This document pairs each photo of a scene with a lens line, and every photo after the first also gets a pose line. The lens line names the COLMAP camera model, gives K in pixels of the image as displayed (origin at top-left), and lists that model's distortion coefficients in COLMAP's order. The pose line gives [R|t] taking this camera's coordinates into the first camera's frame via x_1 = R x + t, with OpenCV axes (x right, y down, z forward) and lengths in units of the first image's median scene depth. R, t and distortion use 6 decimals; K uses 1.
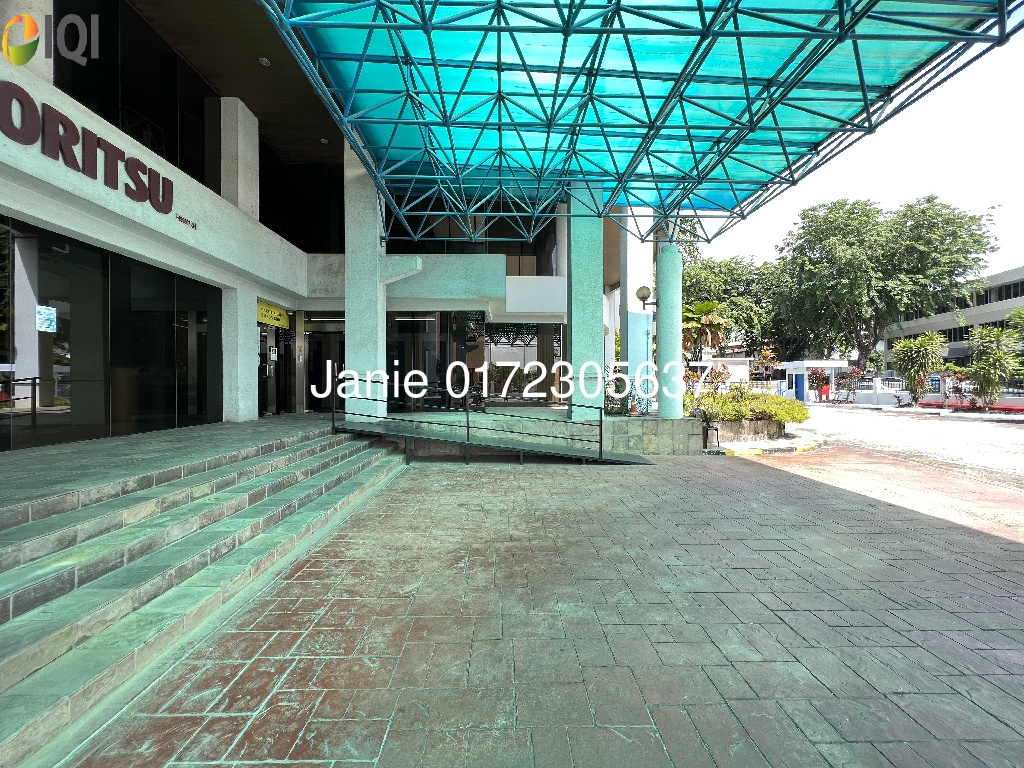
lens RADIAL K [[410.2, 0, 512.0], [0, 410.2, 384.0], [0, 0, 1]] dist [-0.001369, -0.000475]
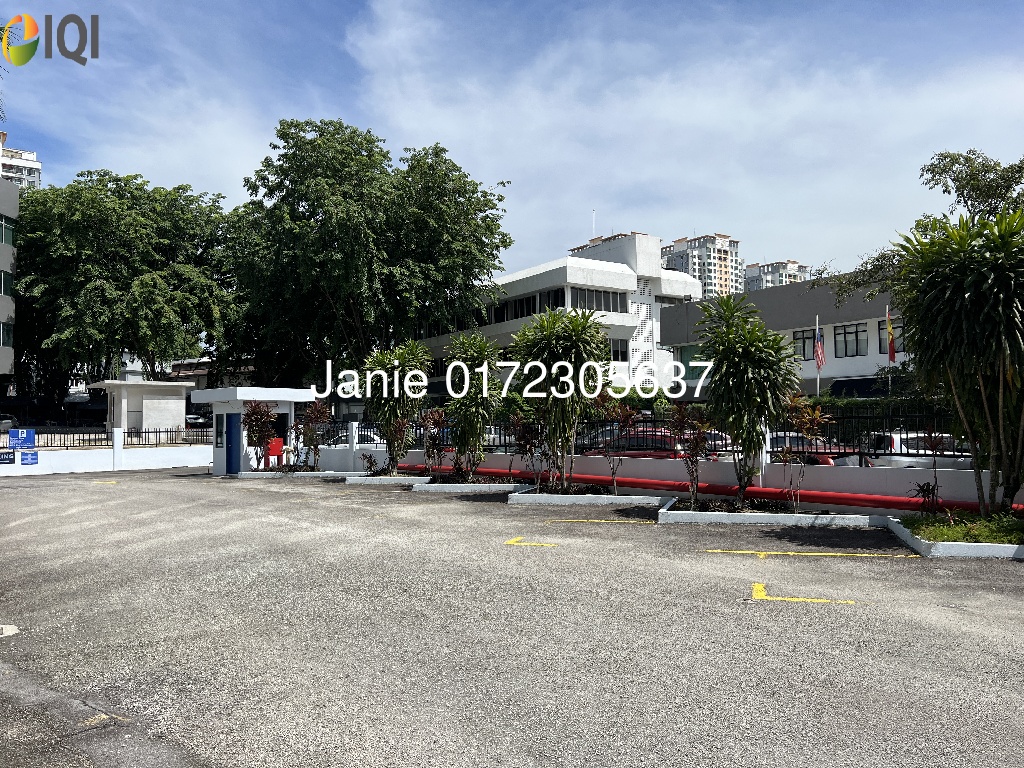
lens RADIAL K [[818.6, 0, 512.0], [0, 818.6, 384.0], [0, 0, 1]] dist [-0.007363, -0.003072]
pose [[0.652662, 0.035926, 0.756797, 0.099736], [0.011445, 0.998294, -0.057260, -0.000155], [-0.757563, 0.046033, 0.651137, 0.061083]]
